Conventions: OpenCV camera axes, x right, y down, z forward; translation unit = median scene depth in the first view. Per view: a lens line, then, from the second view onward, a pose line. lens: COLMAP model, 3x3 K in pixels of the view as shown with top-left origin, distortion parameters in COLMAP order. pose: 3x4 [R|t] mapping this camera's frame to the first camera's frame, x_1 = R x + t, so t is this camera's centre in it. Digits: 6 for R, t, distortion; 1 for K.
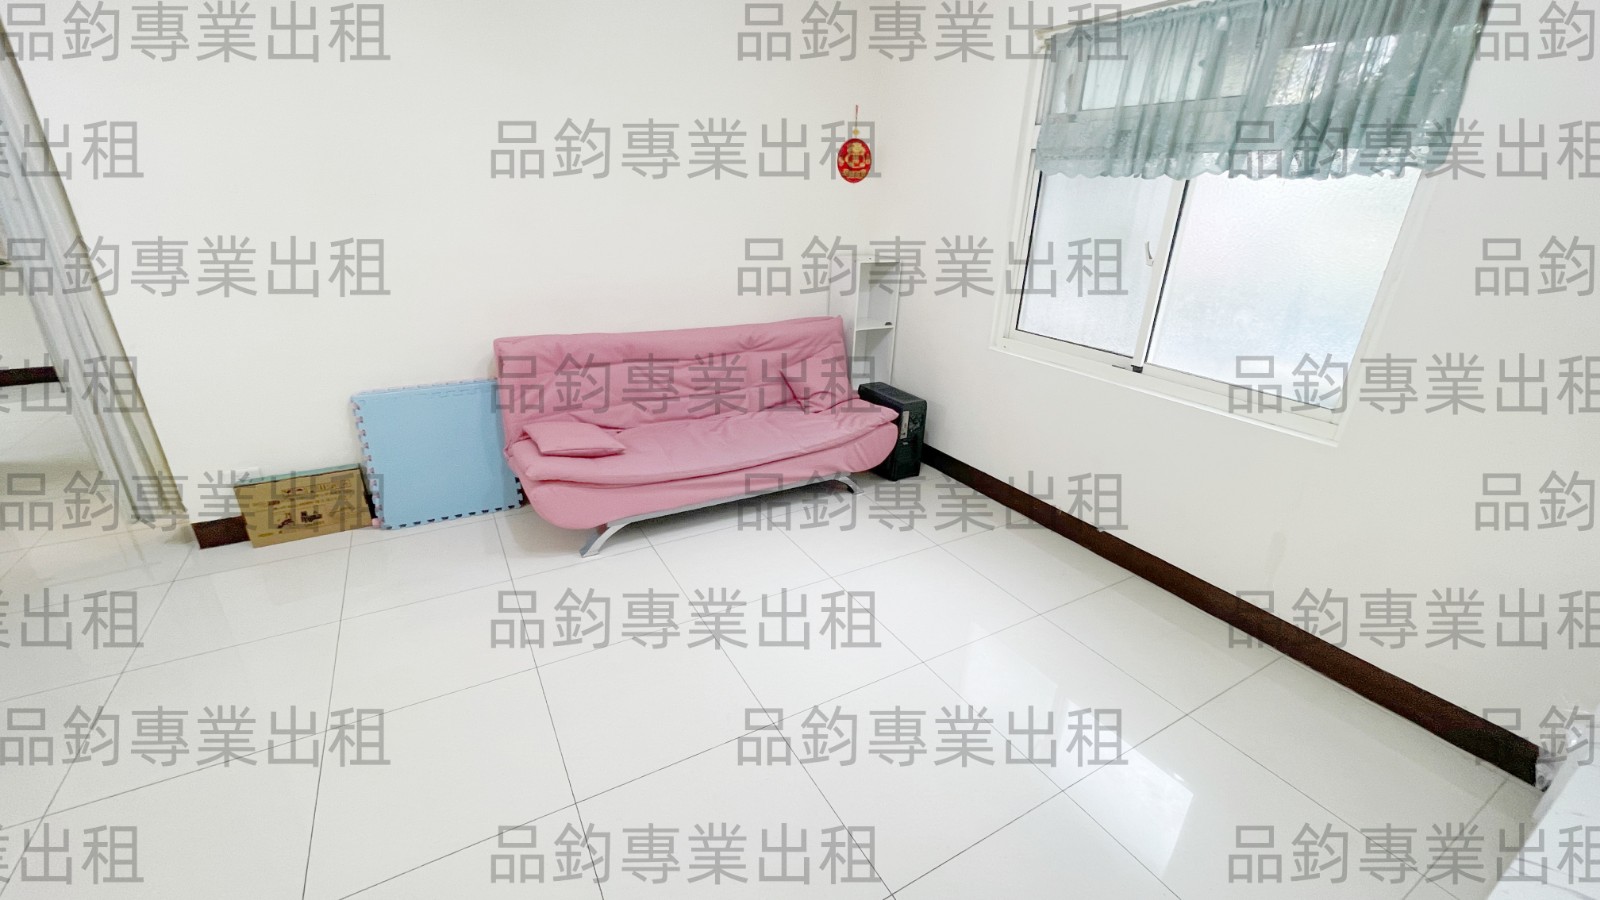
lens RADIAL K [[639.3, 0, 800.0], [0, 639.3, 450.0], [0, 0, 1]] dist [-0.000108, -0.000048]
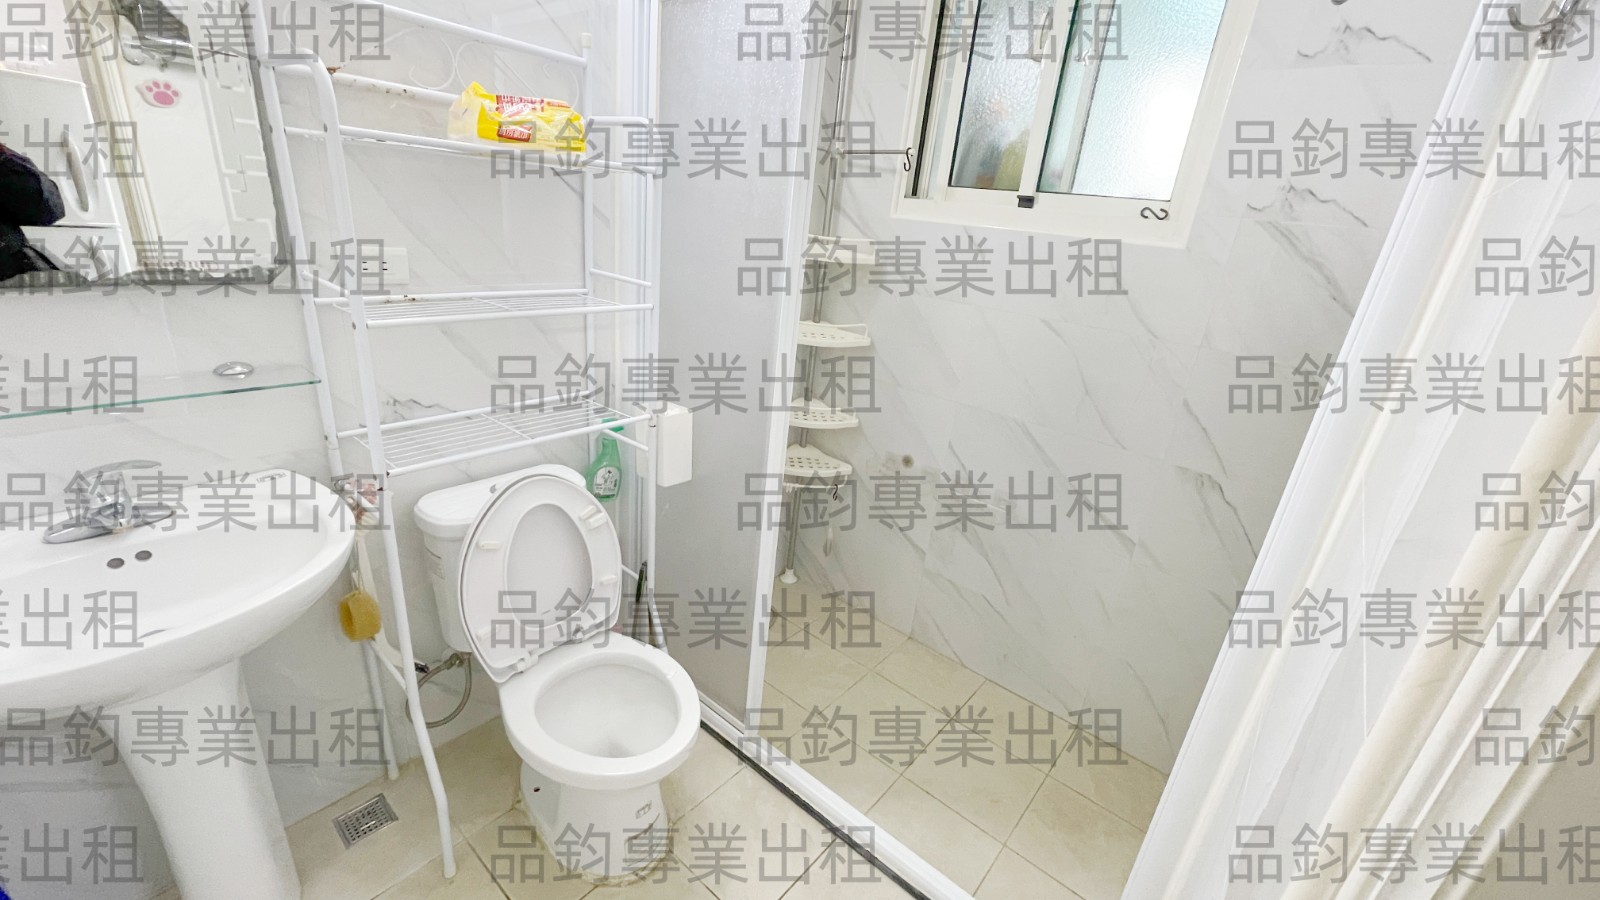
lens RADIAL K [[639.3, 0, 800.0], [0, 639.3, 450.0], [0, 0, 1]] dist [-0.000108, -0.000048]
pose [[1.000000, -0.000099, 0.000038, -0.000011], [0.000099, 1.000000, -0.000076, -0.487091], [-0.000038, 0.000076, 1.000000, 0.000189]]
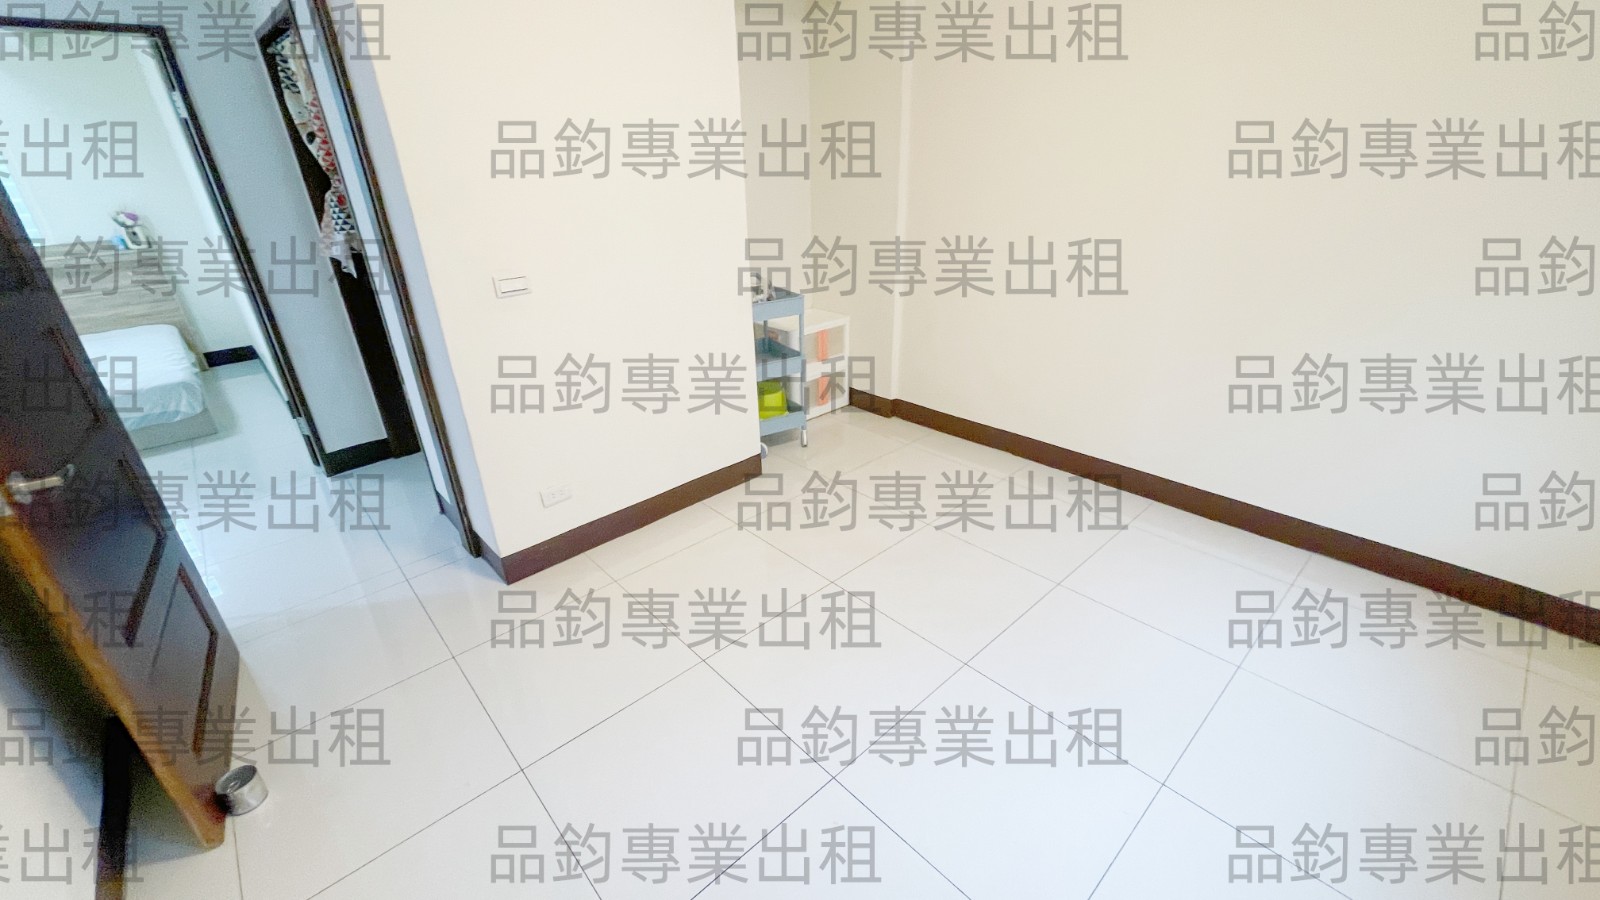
lens RADIAL K [[639.3, 0, 800.0], [0, 639.3, 450.0], [0, 0, 1]] dist [-0.000108, -0.000048]
pose [[1.000000, 0.000485, 0.000109, 0.000089], [-0.000485, 1.000000, 0.000284, 0.523290], [-0.000109, -0.000284, 1.000000, -0.000026]]
